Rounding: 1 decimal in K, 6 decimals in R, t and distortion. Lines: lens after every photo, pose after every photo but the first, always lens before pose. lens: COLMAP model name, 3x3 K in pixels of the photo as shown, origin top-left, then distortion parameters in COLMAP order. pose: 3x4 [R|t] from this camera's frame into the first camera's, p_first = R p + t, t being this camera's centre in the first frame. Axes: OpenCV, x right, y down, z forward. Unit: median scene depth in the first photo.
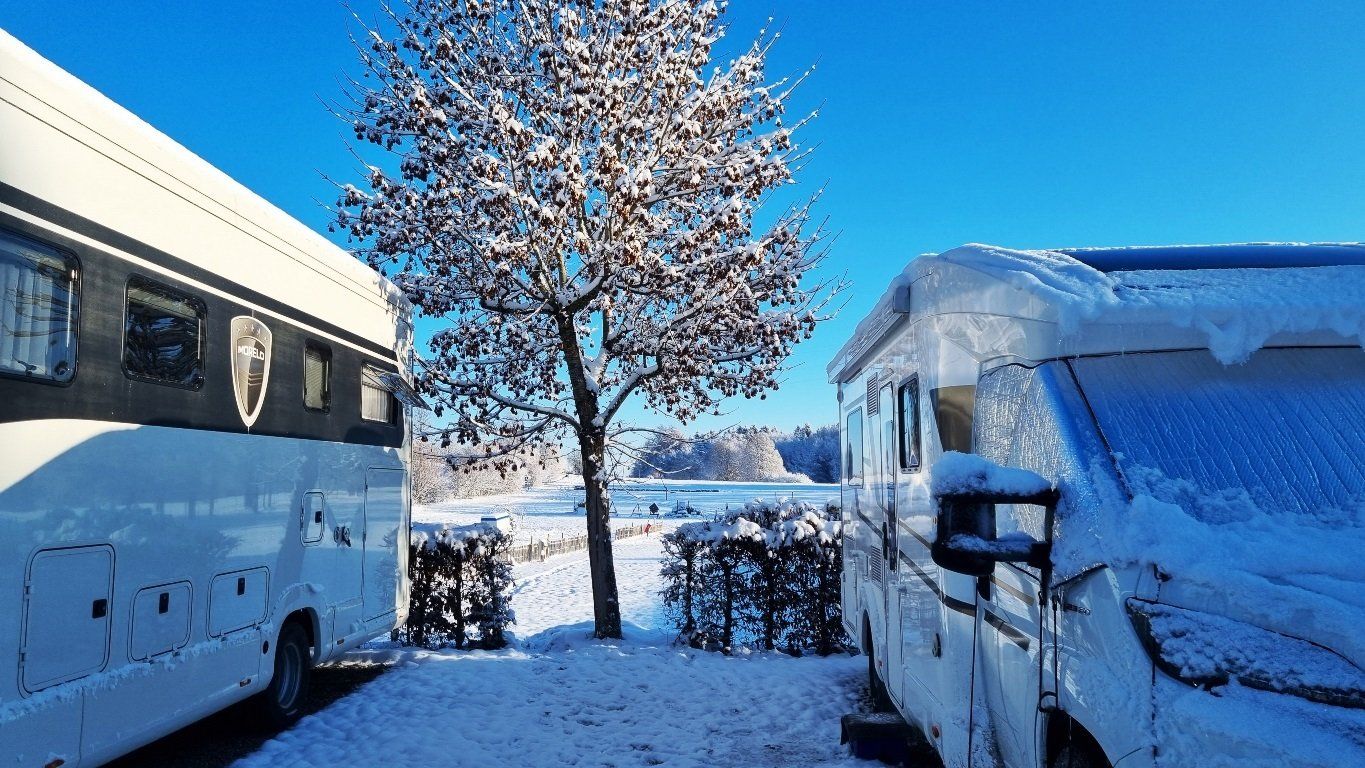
lens RADIAL K [[1058.2, 0, 677.7], [0, 1058.2, 380.2], [0, 0, 1]] dist [0.075456, -0.001971]
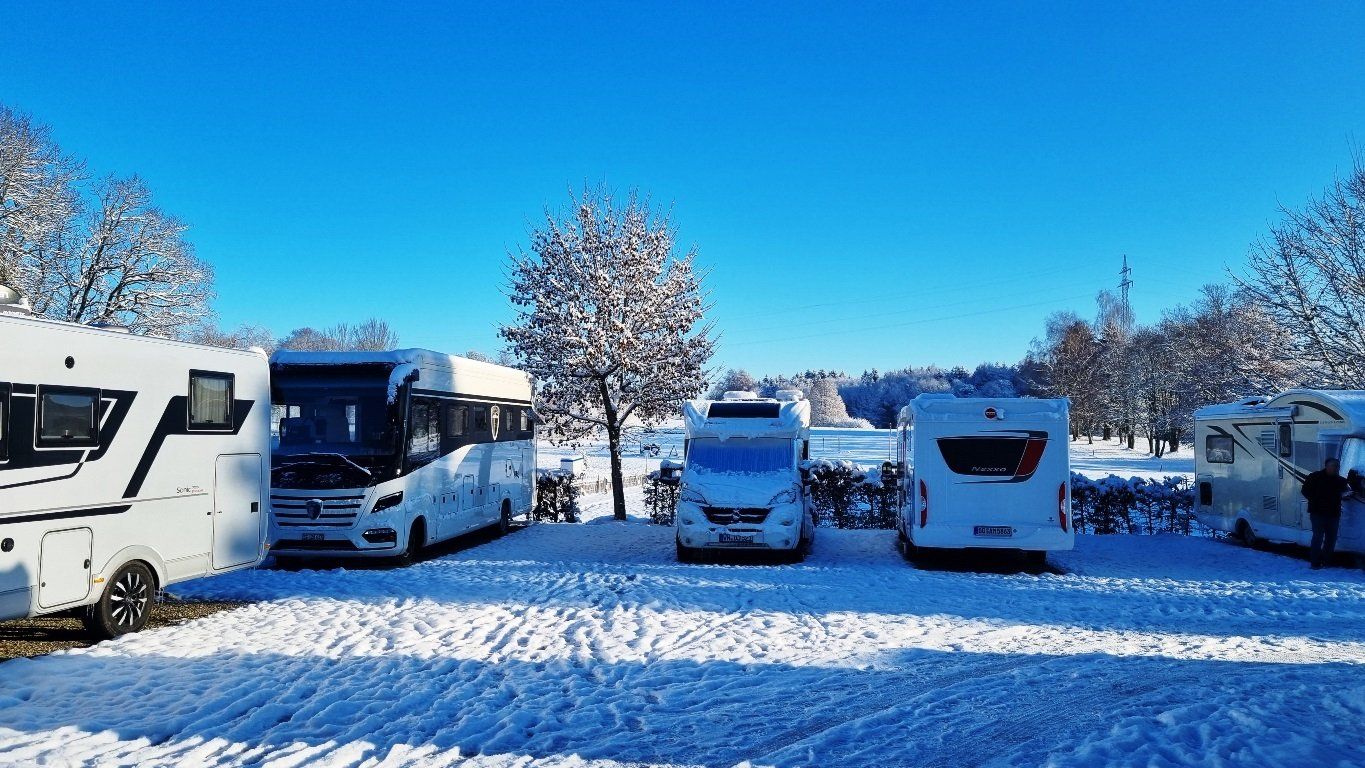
lens RADIAL K [[1058.2, 0, 678.2], [0, 1058.2, 377.5], [0, 0, 1]] dist [0.075456, -0.001971]
pose [[0.997612, 0.006492, -0.068766, 0.211602], [-0.002859, 0.998601, 0.052804, -0.182140], [0.069012, -0.052481, 0.996234, -1.231772]]
